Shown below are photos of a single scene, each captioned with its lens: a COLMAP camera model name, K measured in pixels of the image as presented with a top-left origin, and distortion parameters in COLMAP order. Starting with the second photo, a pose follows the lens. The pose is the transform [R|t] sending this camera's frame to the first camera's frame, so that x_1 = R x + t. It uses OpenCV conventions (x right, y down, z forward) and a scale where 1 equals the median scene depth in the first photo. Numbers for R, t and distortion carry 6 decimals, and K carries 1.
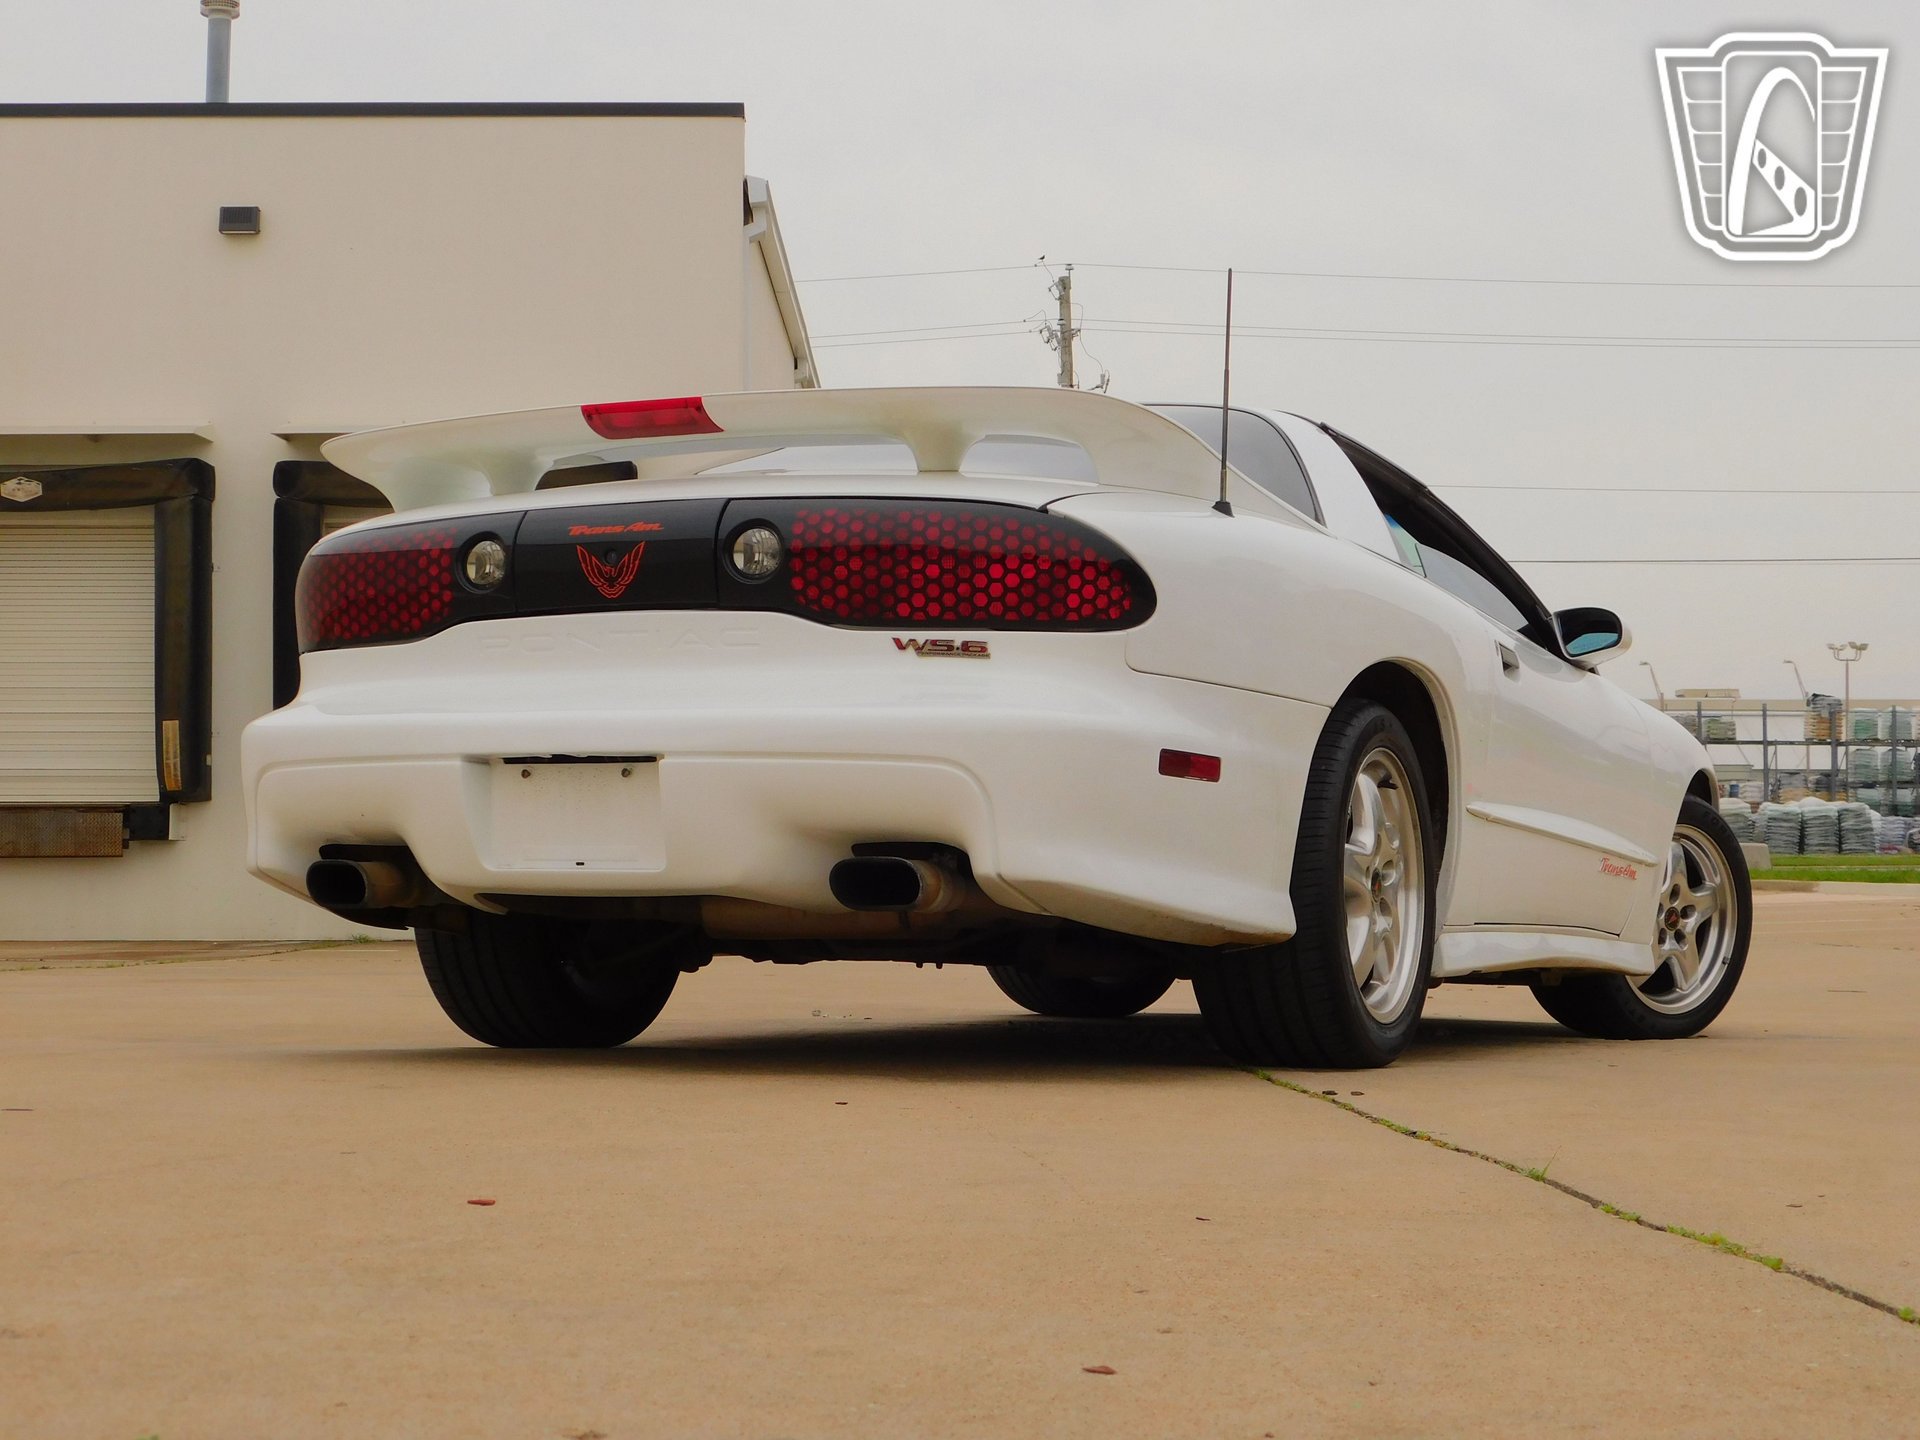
lens RADIAL K [[2915.6, 0, 960.0], [0, 2915.6, 720.0], [0, 0, 1]] dist [0.029735, -0.082768]
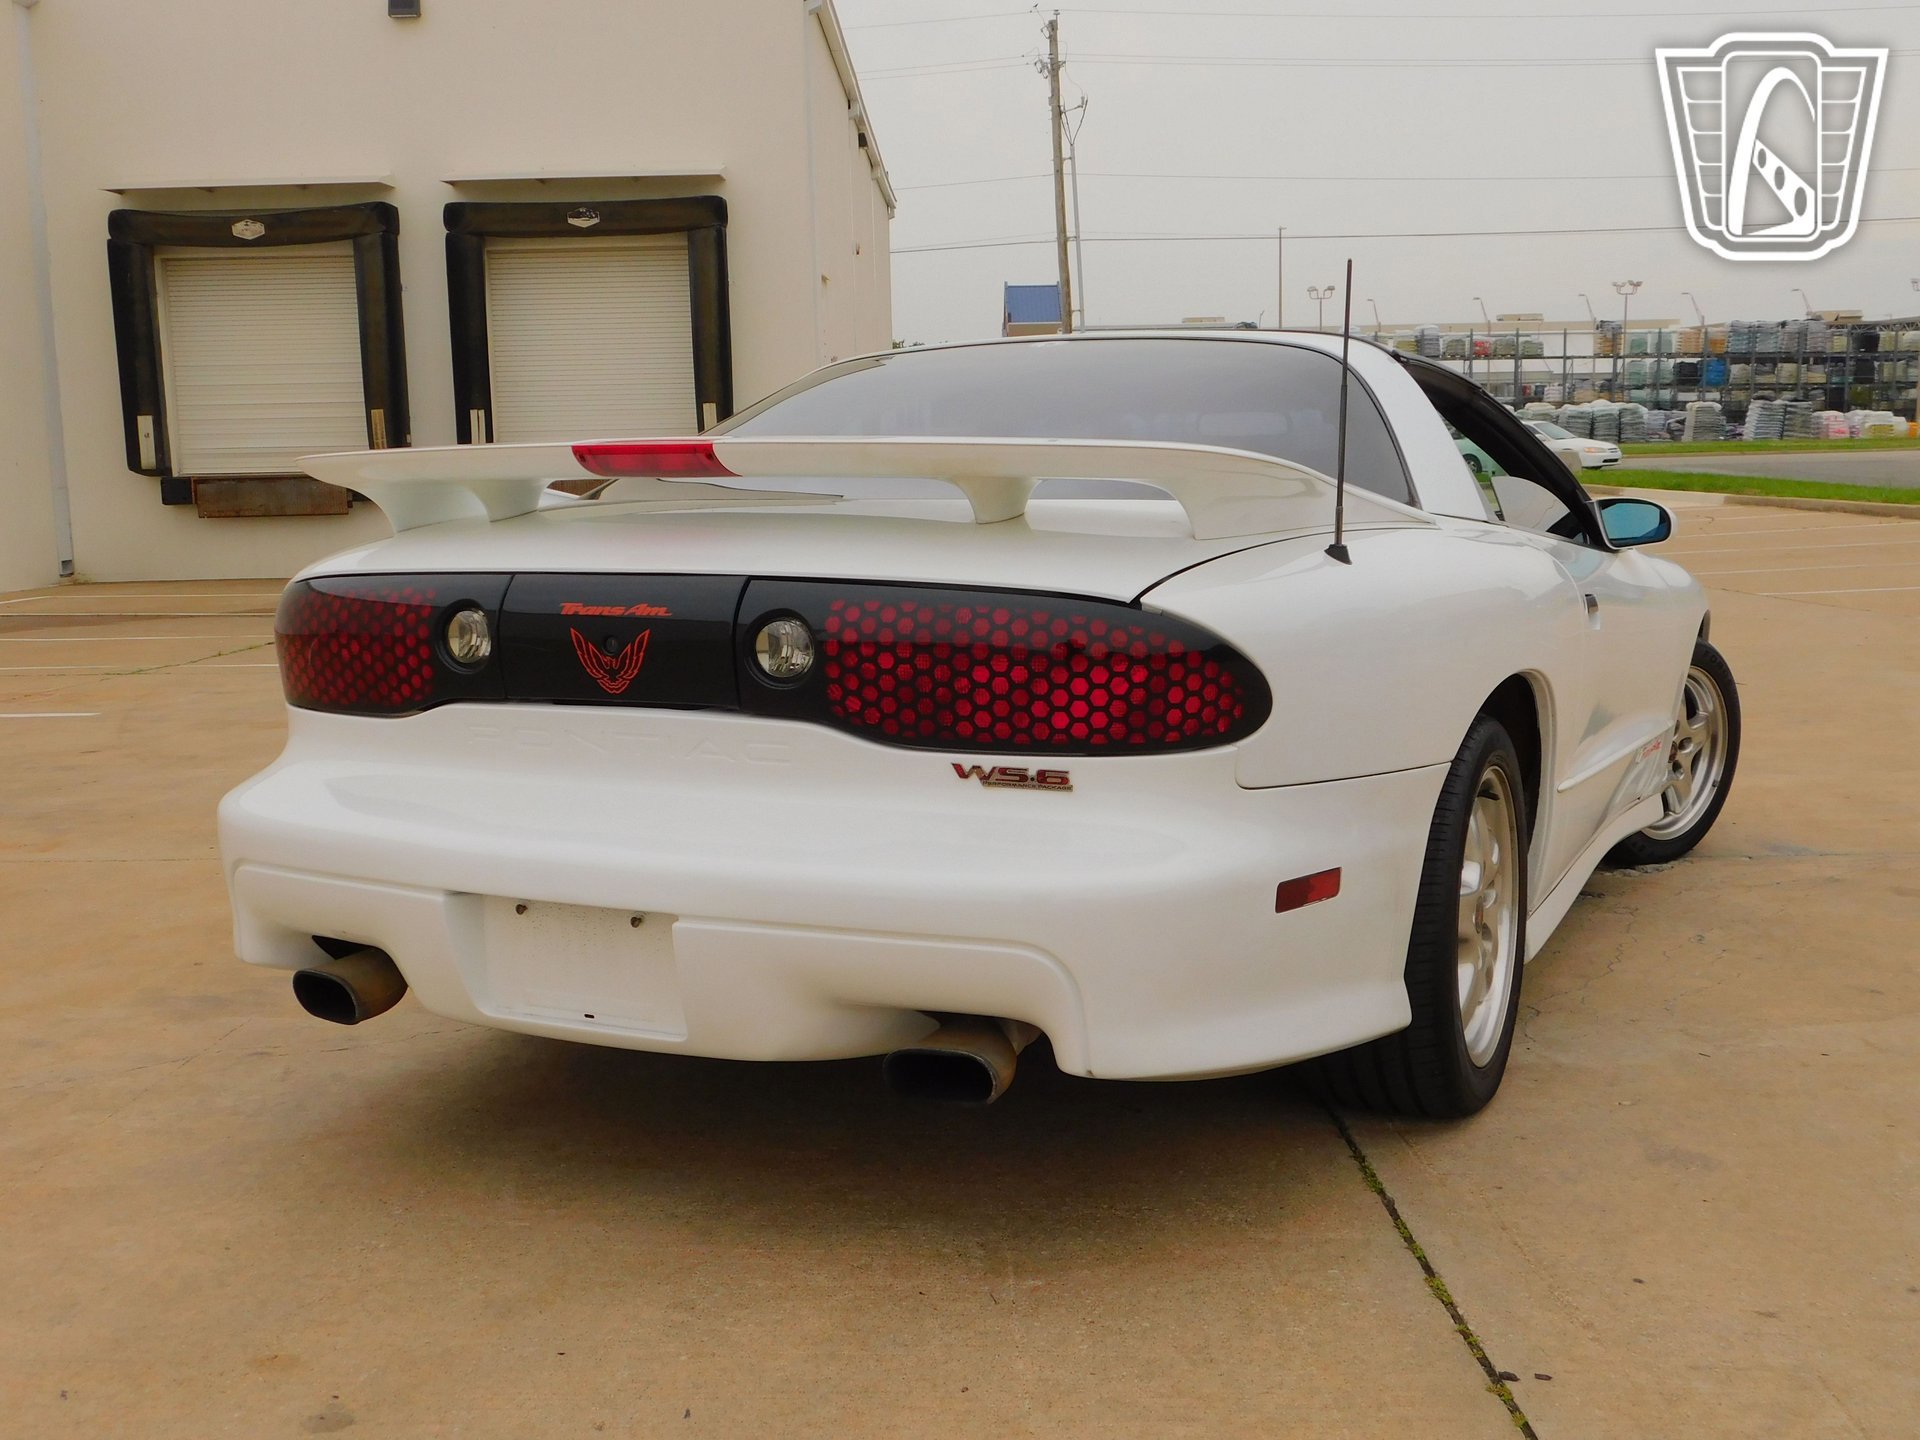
lens RADIAL K [[2047.5, 0, 960.0], [0, 2047.5, 720.0], [0, 0, 1]] dist [0.009771, -0.018610]
pose [[0.999777, -0.017906, -0.011233, -0.013907], [0.019661, 0.982898, 0.183097, -0.141503], [0.007762, -0.183277, 0.983031, 0.426693]]
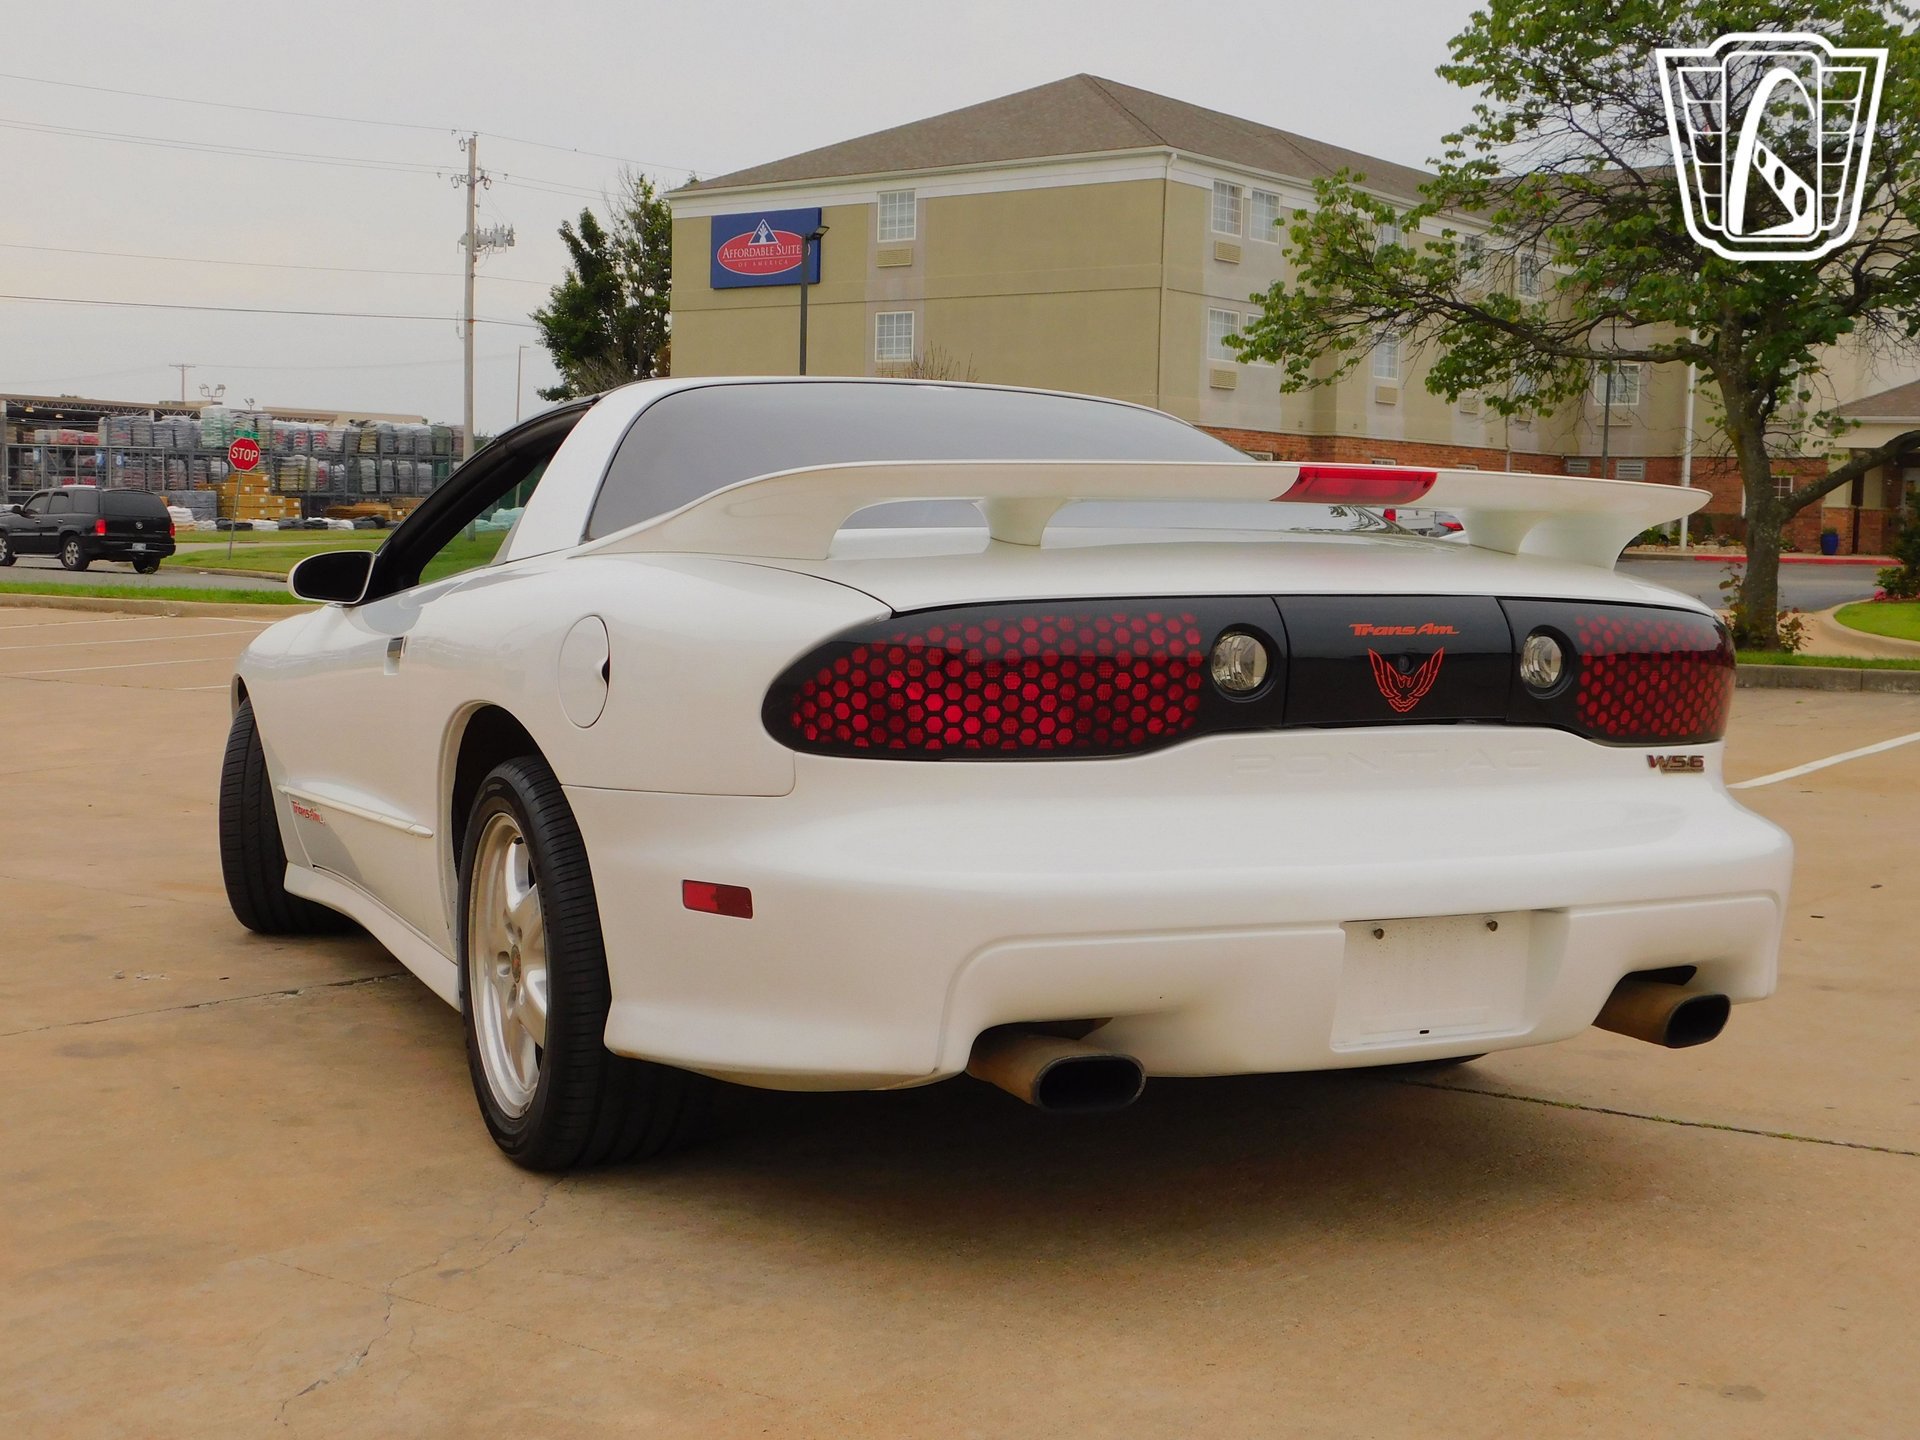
lens RADIAL K [[2294.1, 0, 960.0], [0, 2294.1, 720.0], [0, 0, 1]] dist [-0.005385, 0.025779]
pose [[0.625107, -0.053881, 0.778677, -0.728325], [-0.053296, 0.992340, 0.111451, -0.108345], [-0.778717, -0.111169, 0.617447, 0.695236]]
